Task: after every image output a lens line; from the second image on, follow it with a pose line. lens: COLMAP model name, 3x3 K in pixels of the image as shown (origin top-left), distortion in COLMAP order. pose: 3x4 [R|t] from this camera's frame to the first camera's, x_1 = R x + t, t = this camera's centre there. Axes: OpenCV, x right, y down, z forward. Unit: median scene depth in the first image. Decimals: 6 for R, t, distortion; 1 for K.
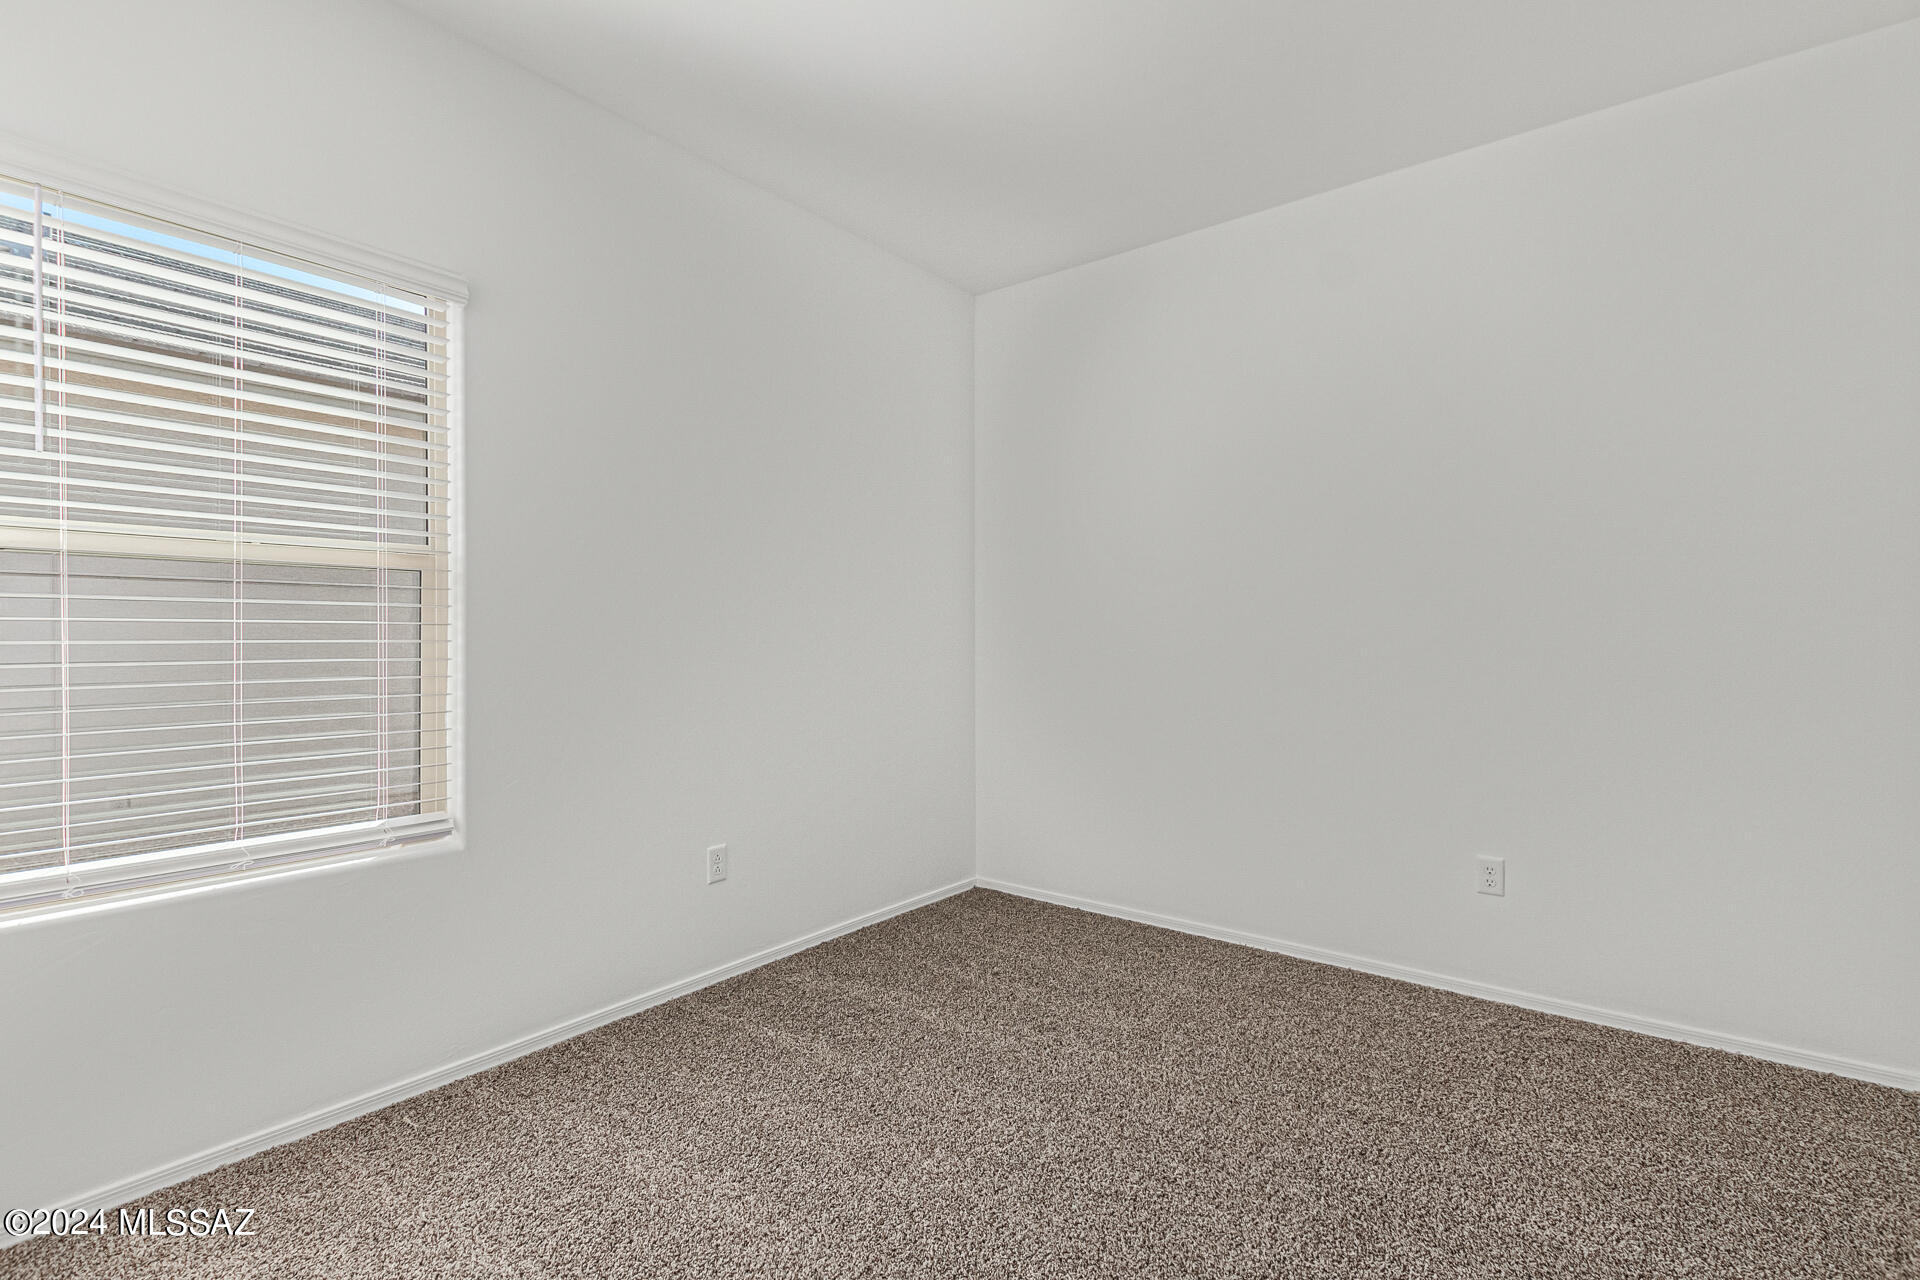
lens RADIAL K [[874.2, 0, 952.4], [0, 874.2, 637.3], [0, 0, 1]] dist [0.002682, -0.004194]
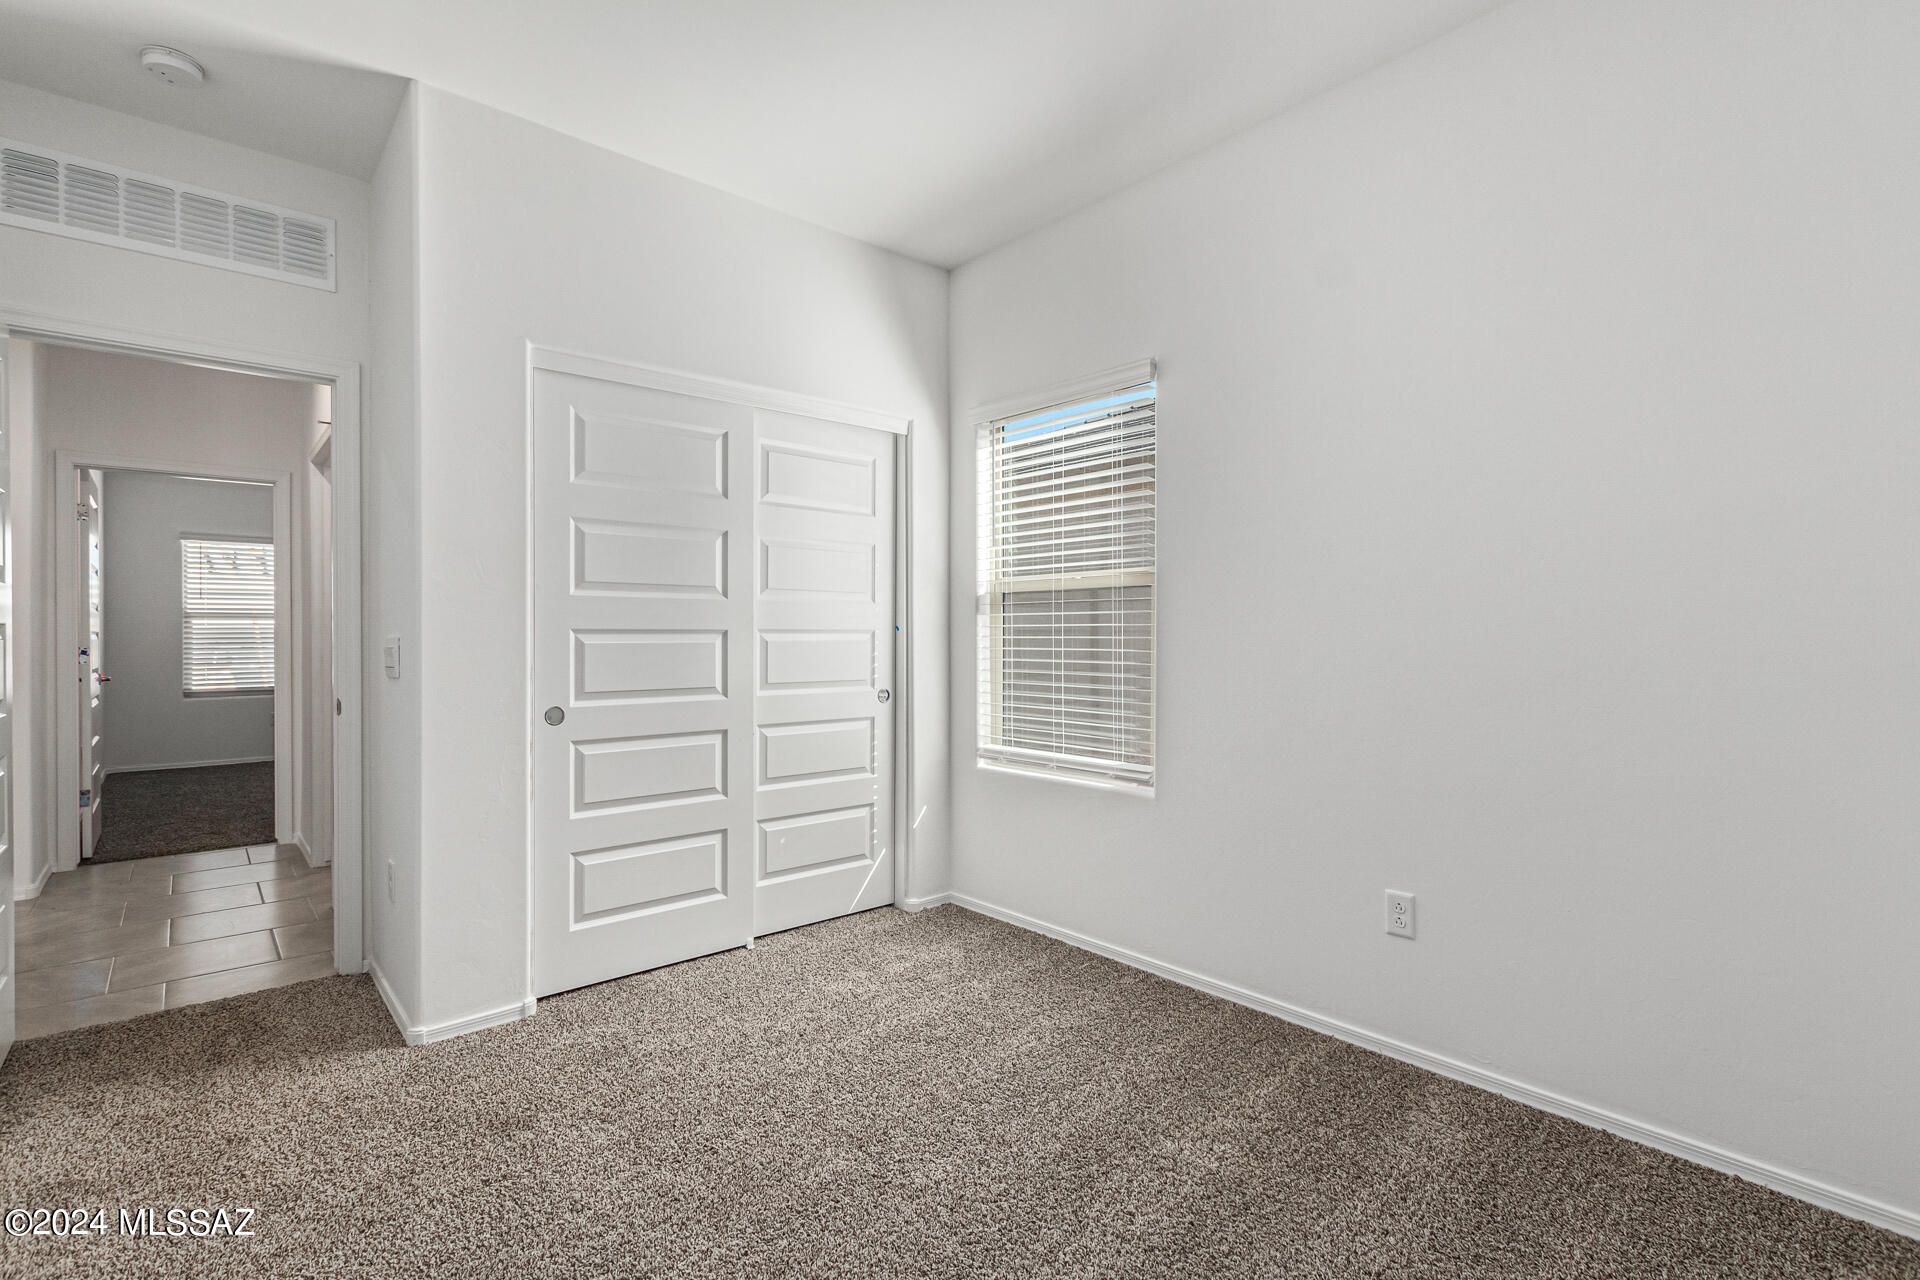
lens RADIAL K [[874.2, 0, 999.2], [0, 874.2, 633.1], [0, 0, 1]] dist [0.002682, -0.004194]
pose [[-0.150382, -0.000921, -0.988628, 0.673138], [-0.002953, 0.999996, -0.000482, -0.001306], [0.988624, 0.002847, -0.150384, 0.854339]]
